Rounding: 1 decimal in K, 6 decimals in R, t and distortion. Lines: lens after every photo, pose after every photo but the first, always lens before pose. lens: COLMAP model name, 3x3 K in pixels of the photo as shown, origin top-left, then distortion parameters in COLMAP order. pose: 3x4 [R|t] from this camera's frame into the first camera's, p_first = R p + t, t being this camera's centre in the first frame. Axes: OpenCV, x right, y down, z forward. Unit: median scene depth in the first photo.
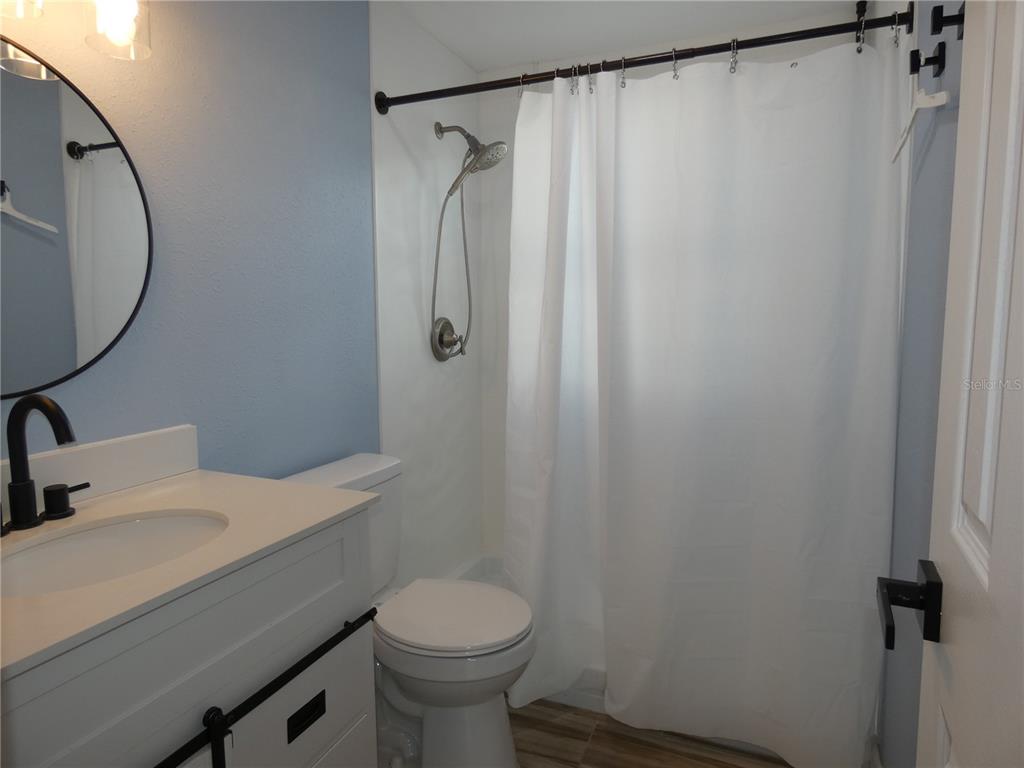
lens RADIAL K [[613.0, 0, 512.0], [0, 613.0, 384.0], [0, 0, 1]] dist [0.003442, -0.012695]
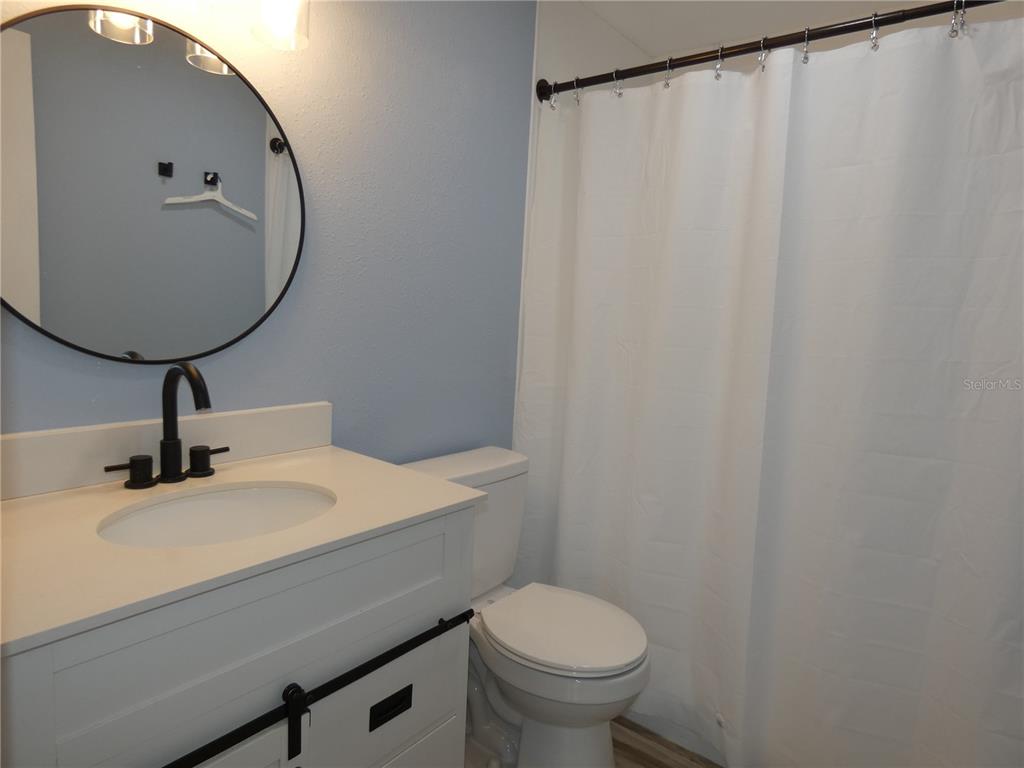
lens RADIAL K [[596.5, 0, 512.0], [0, 596.5, 384.0], [0, 0, 1]] dist [0.002595, 0.000766]
pose [[0.955990, 0.091617, -0.278728, 0.074027], [-0.088671, 0.995791, 0.023187, -0.019405], [0.279679, 0.002548, 0.960090, 0.122948]]
